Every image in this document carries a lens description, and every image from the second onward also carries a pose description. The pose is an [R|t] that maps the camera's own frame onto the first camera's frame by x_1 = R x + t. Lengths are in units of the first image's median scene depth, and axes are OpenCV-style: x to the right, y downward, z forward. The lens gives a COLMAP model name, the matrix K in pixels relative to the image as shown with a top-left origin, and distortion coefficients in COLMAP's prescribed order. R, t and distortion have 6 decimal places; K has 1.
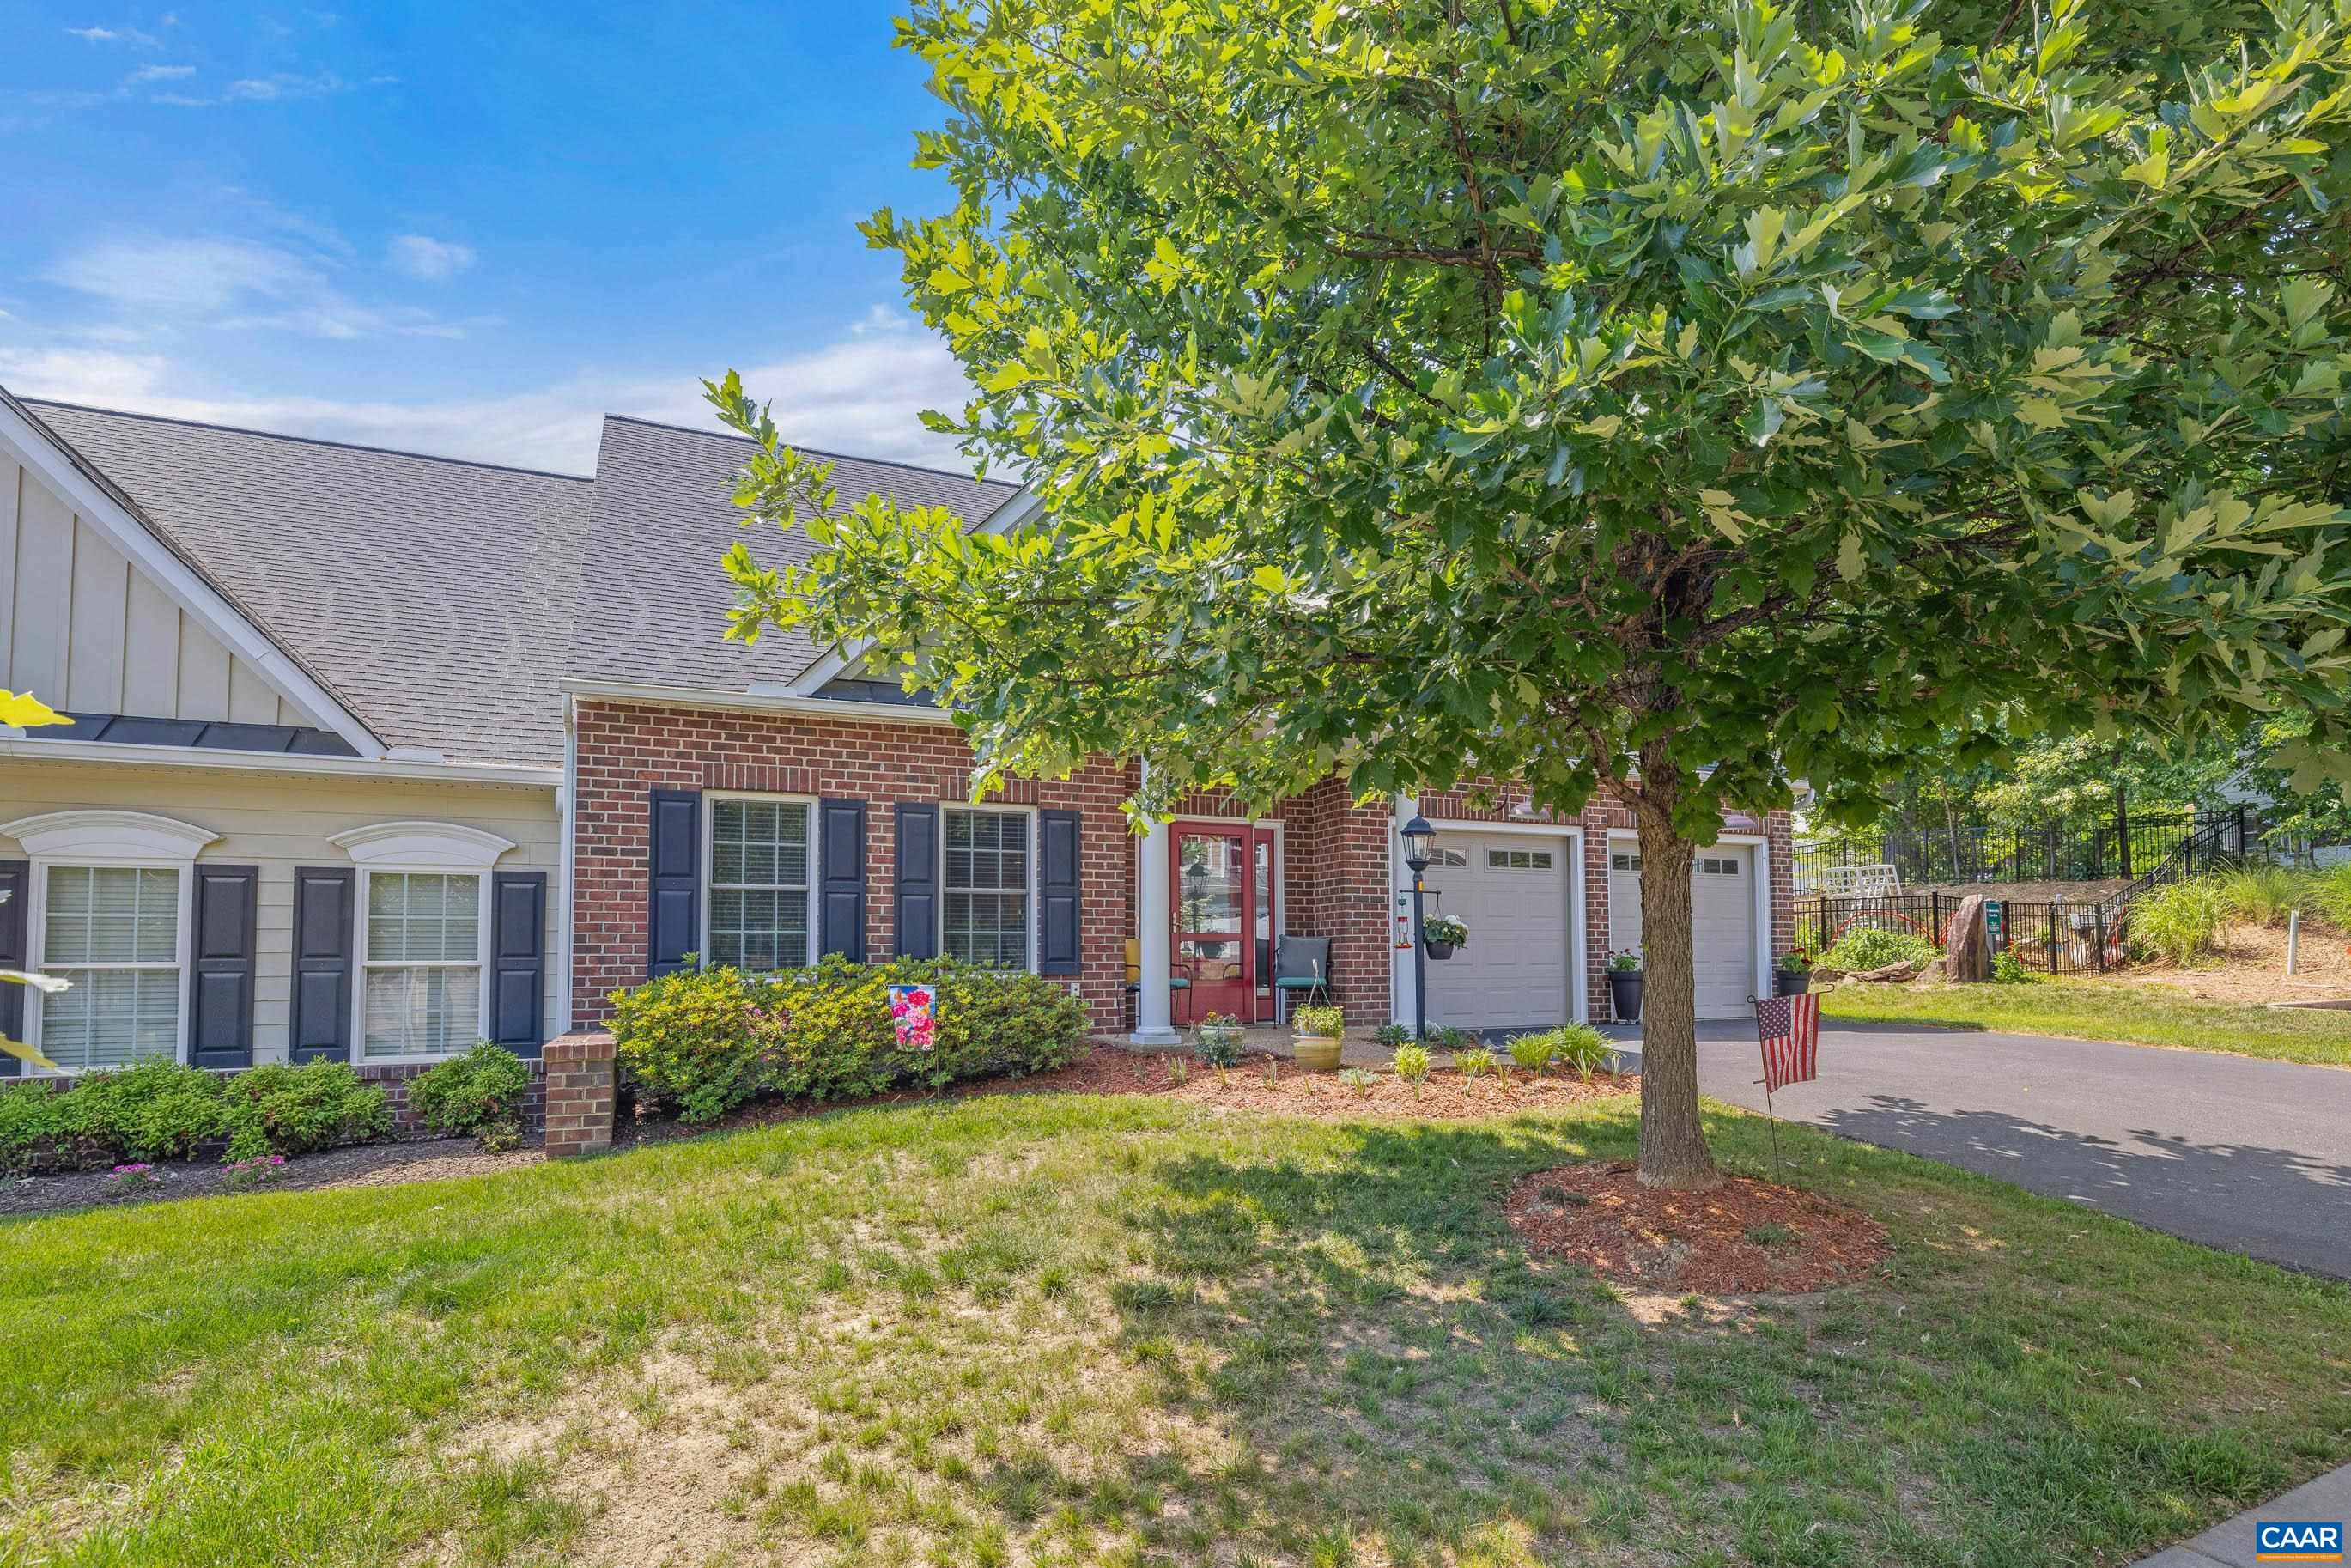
lens RADIAL K [[1067.5, 0, 1165.0], [0, 1067.5, 925.7], [0, 0, 1]] dist [0.001249, 0.000090]
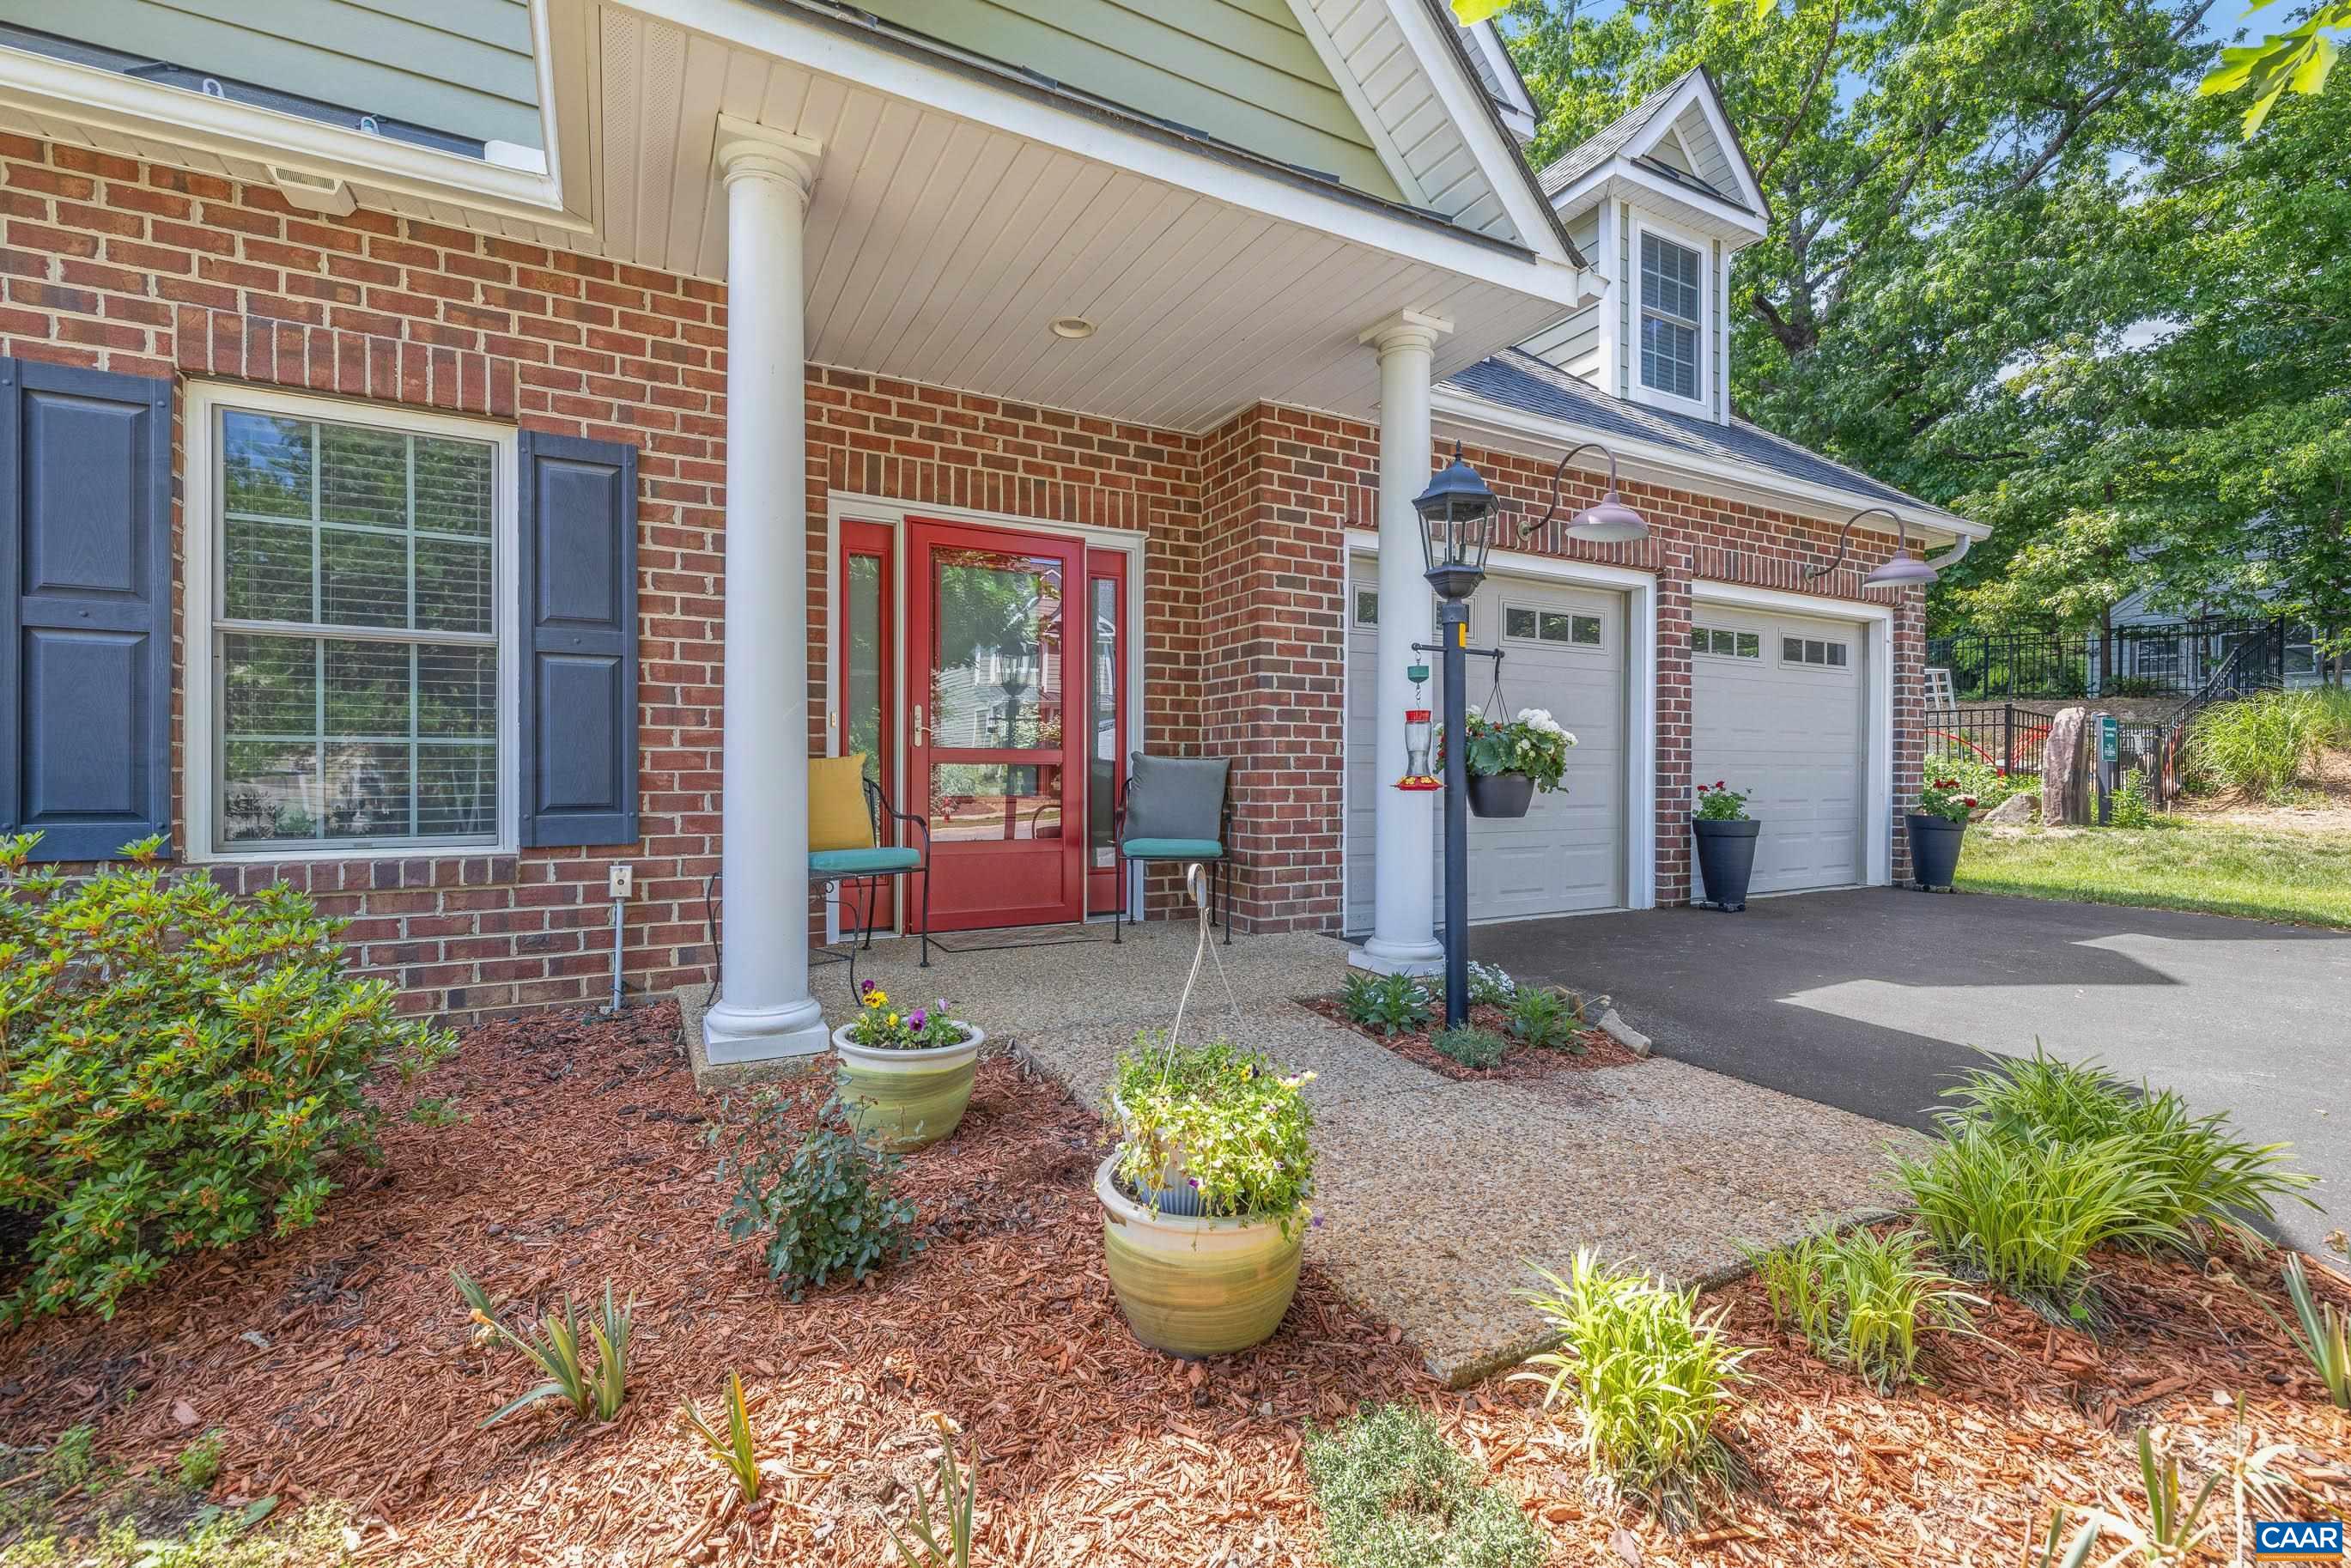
lens RADIAL K [[1000.0, 0, 1175.5], [0, 1000.0, 784.0], [0, 0, 1]] dist [0.000077, 0.000032]
pose [[0.993624, 0.006059, 0.112585, 0.088494], [-0.010707, 0.999113, 0.040721, 0.004560], [-0.112239, -0.041667, 0.992807, 0.623863]]
